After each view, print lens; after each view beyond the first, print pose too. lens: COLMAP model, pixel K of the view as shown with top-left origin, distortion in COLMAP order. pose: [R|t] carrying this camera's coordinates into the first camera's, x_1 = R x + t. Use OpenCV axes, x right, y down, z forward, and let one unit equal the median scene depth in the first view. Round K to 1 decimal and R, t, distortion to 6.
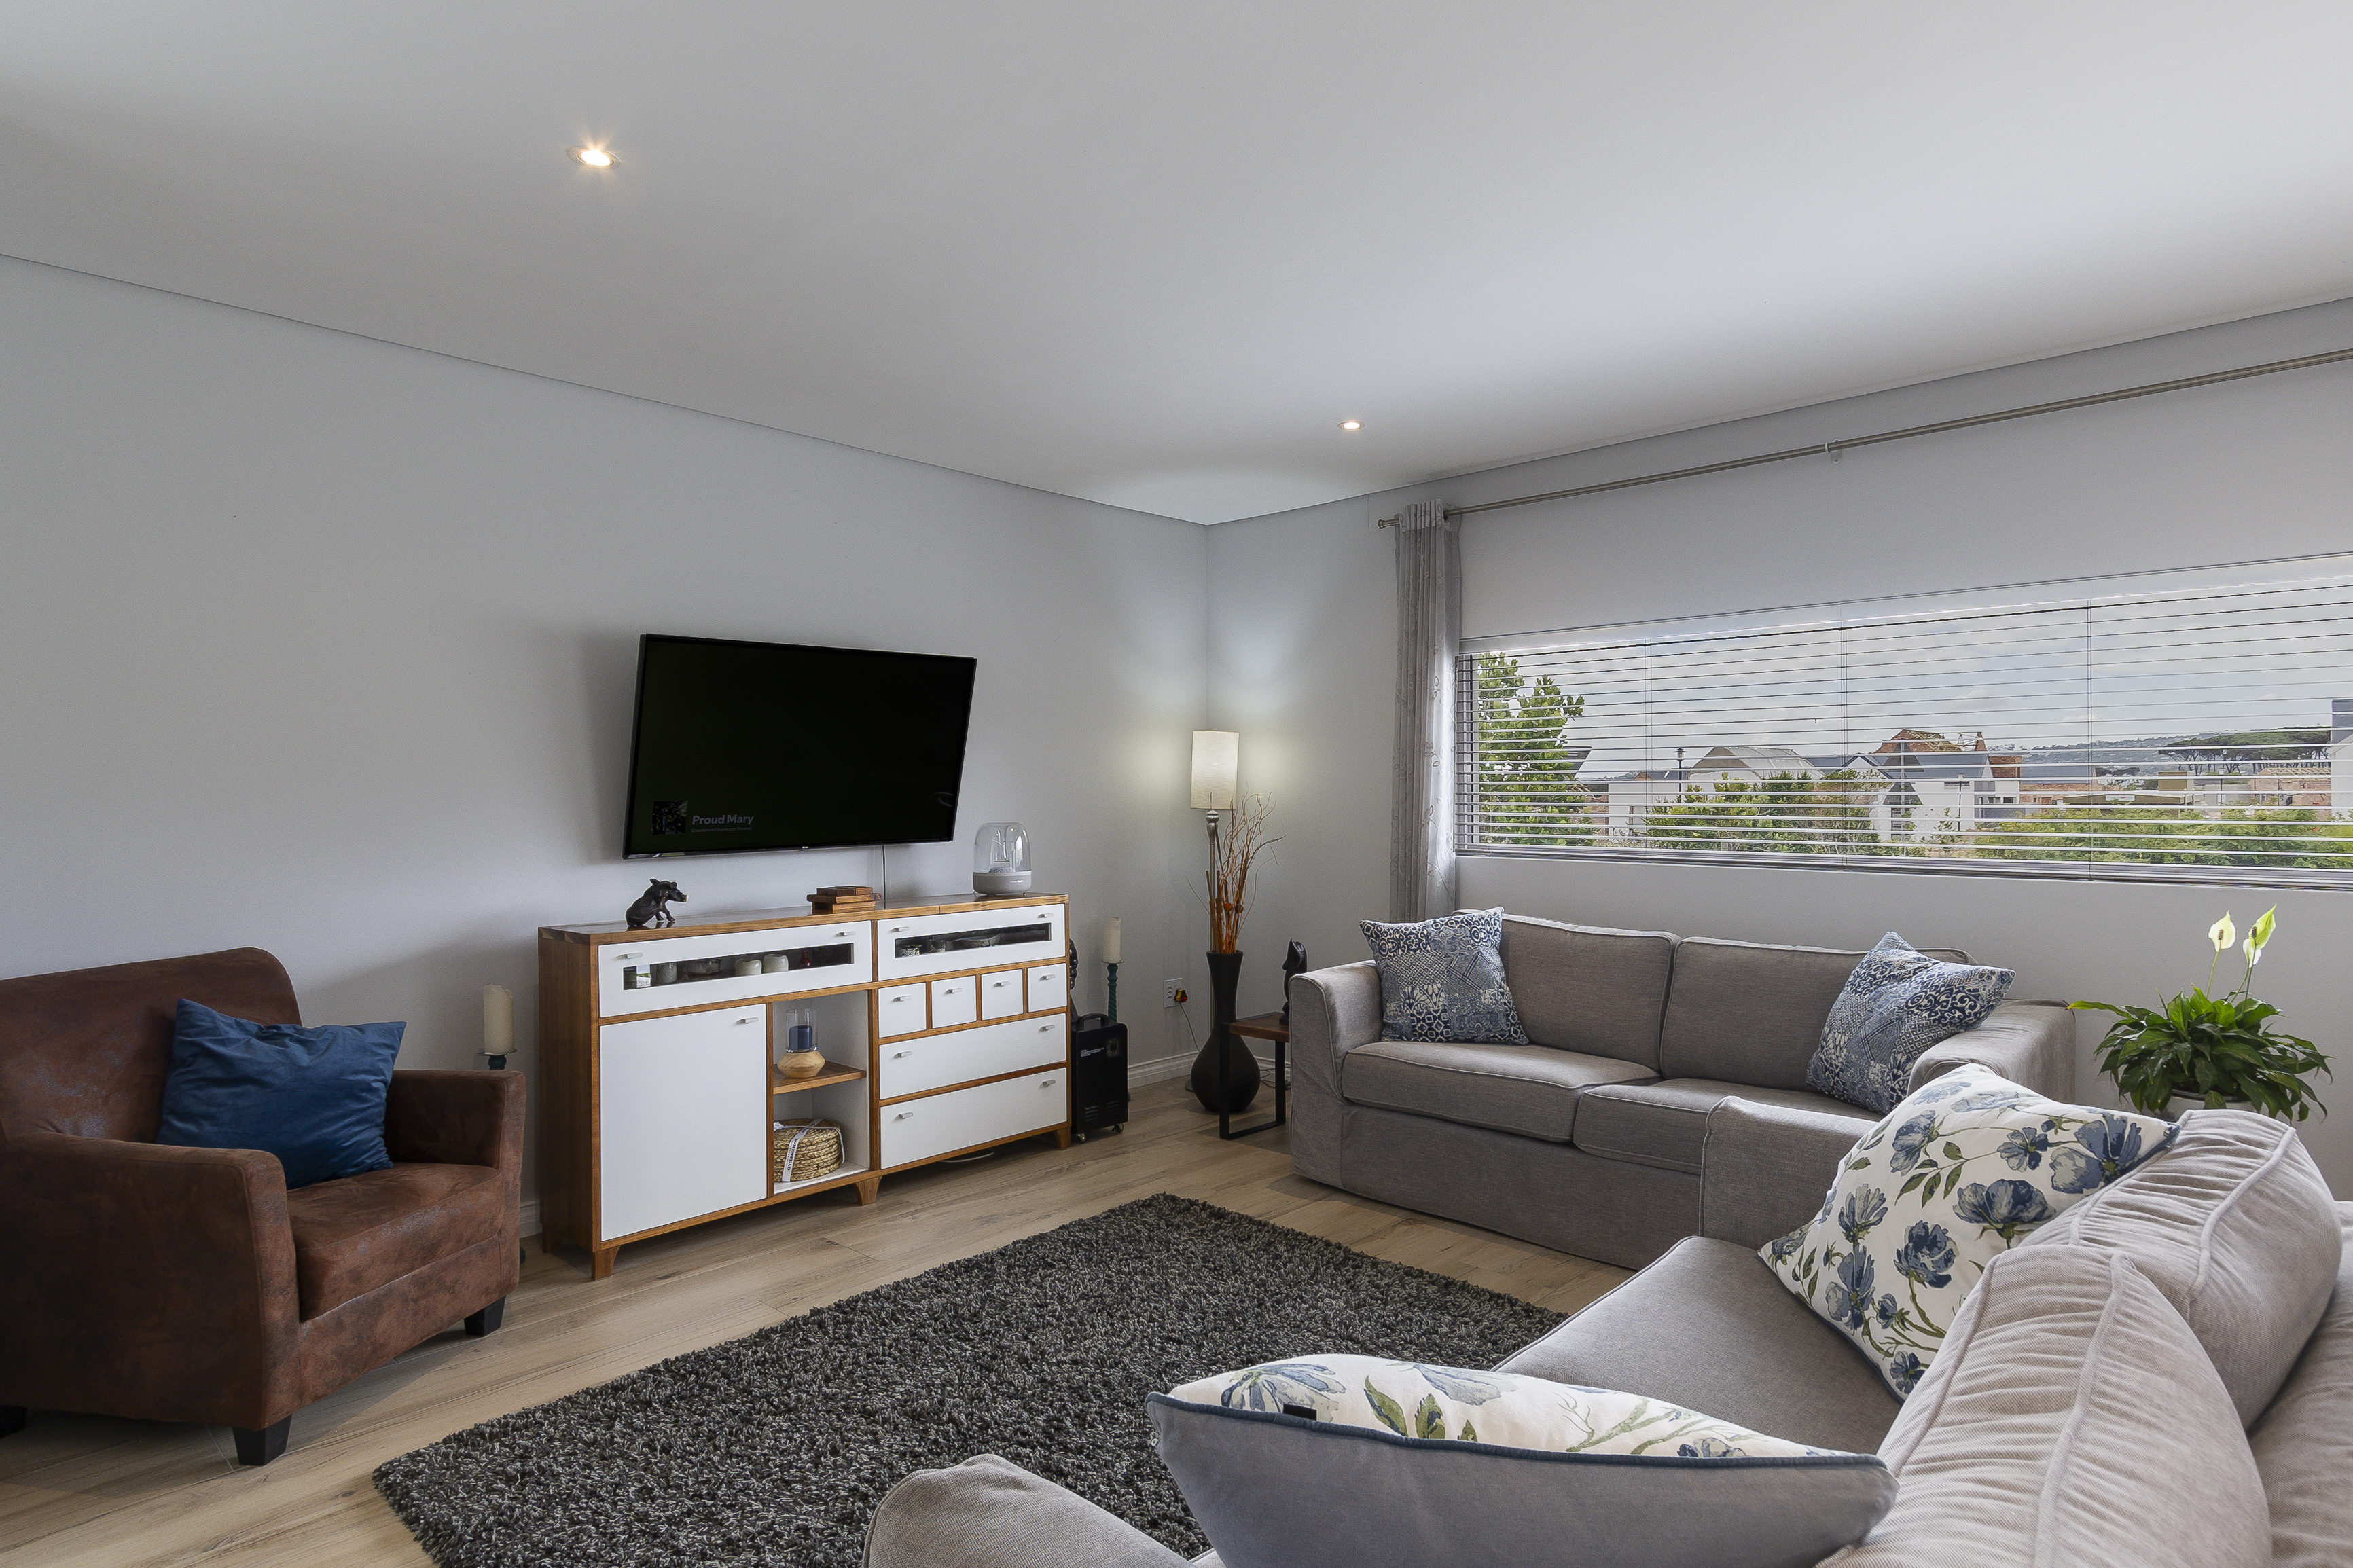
lens RADIAL K [[1253.3, 0, 1185.8], [0, 1253.3, 789.1], [0, 0, 1]] dist [-0.011174, -0.000034]
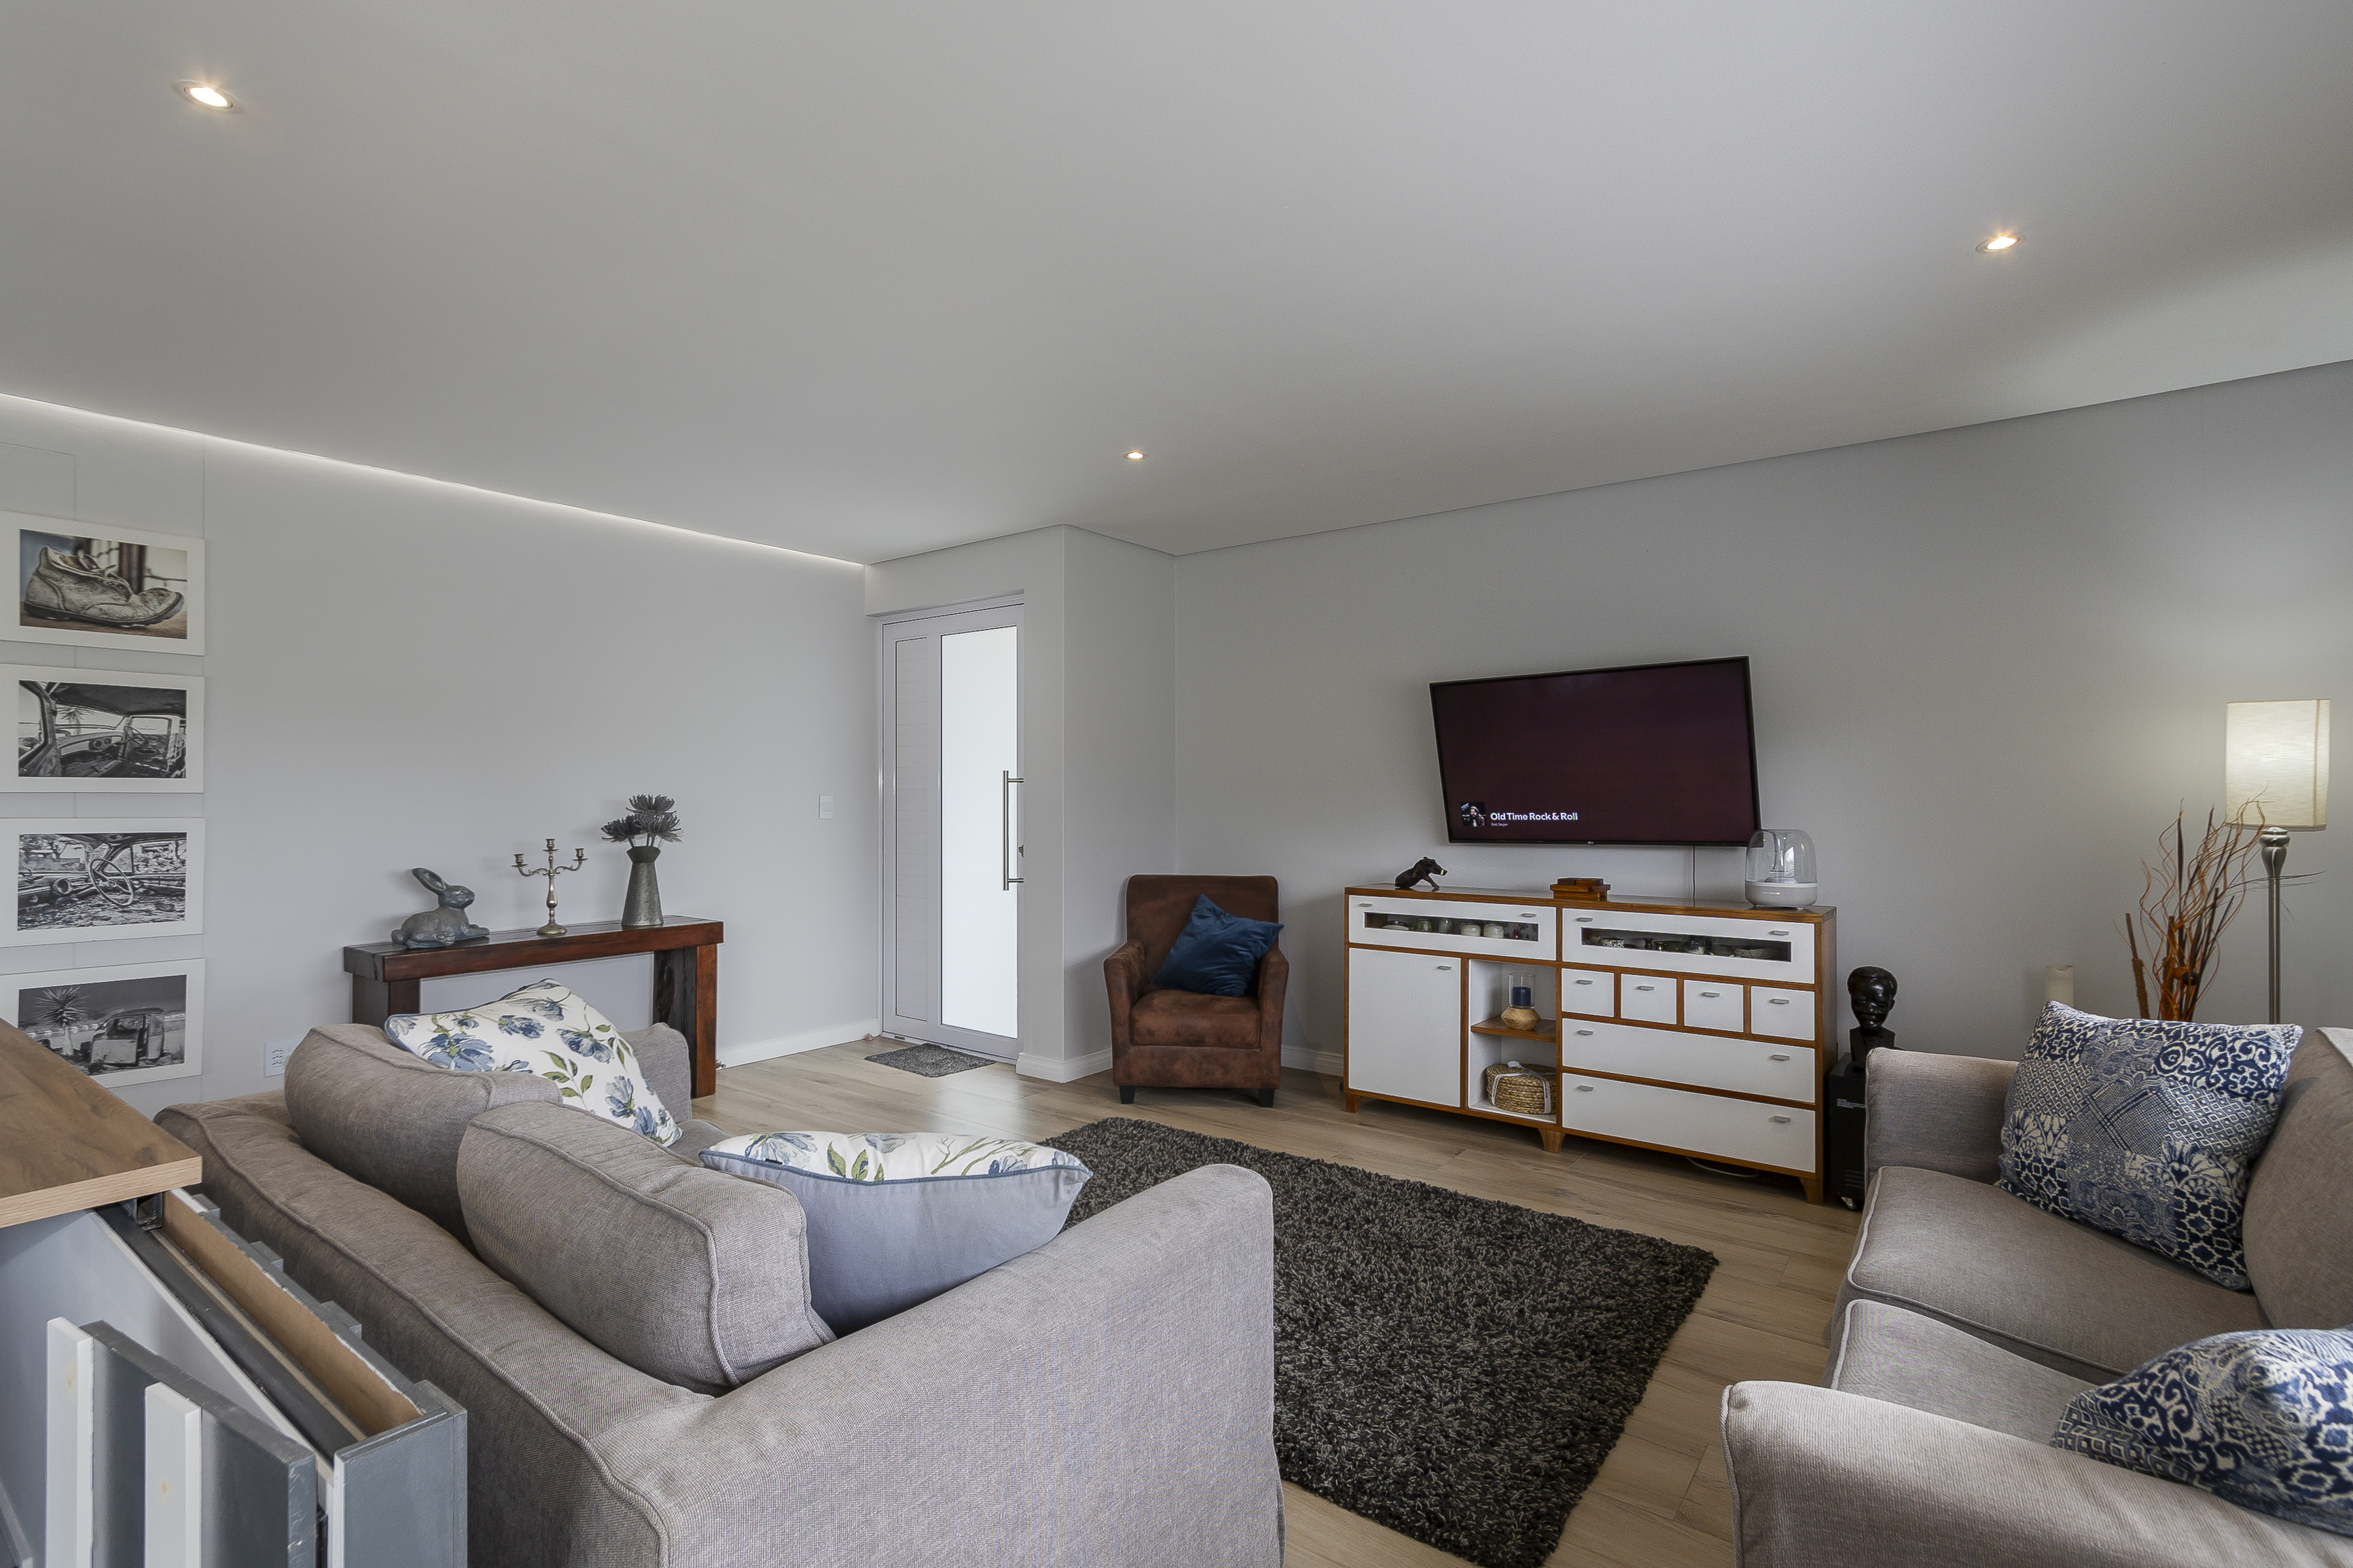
lens RADIAL K [[1109.6, 0, 1169.5], [0, 1109.6, 789.8], [0, 0, 1]] dist [0.001414, -0.000033]
pose [[0.094367, 0.007104, -0.995512, 0.676801], [0.006546, 0.999948, 0.007757, -0.012220], [0.995516, -0.007249, 0.094315, 0.512747]]
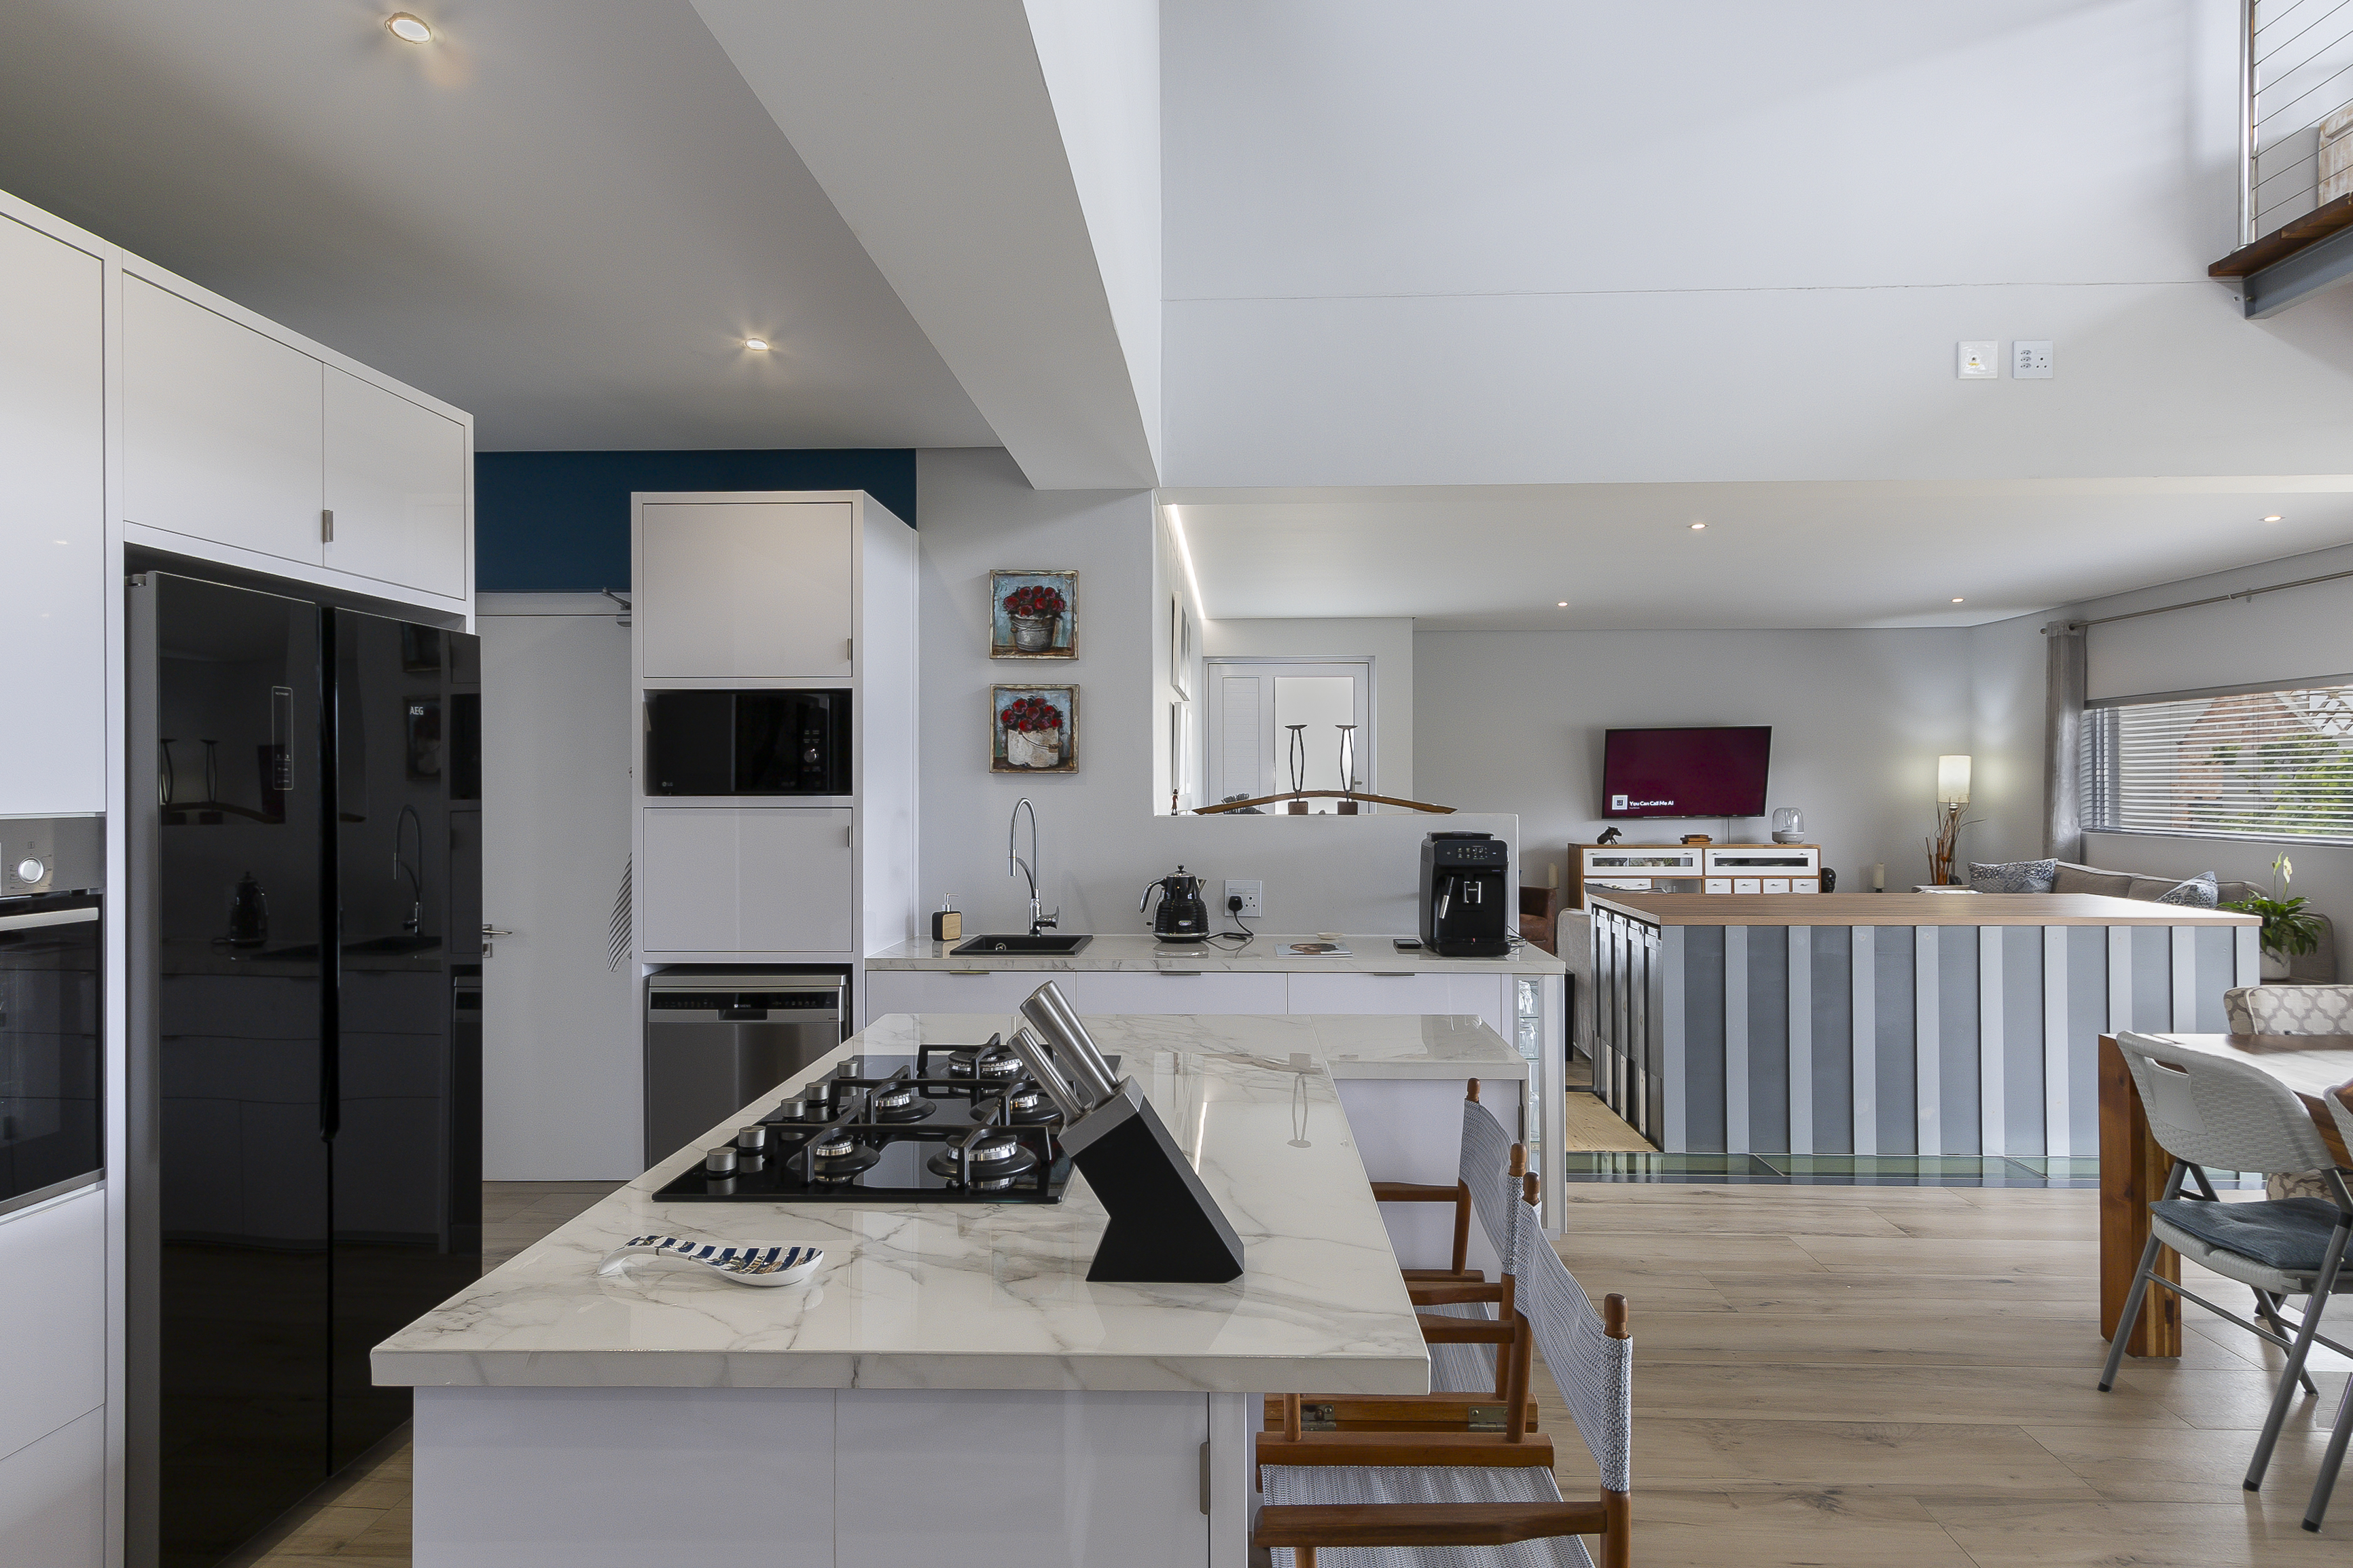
lens RADIAL K [[1253.3, 0, 1185.8], [0, 1253.3, 789.1], [0, 0, 1]] dist [-0.011174, -0.000034]
pose [[0.649028, 0.008820, -0.760714, 0.805252], [-0.001210, 0.999943, 0.010561, -0.023787], [0.760764, -0.005934, 0.649002, -1.102205]]
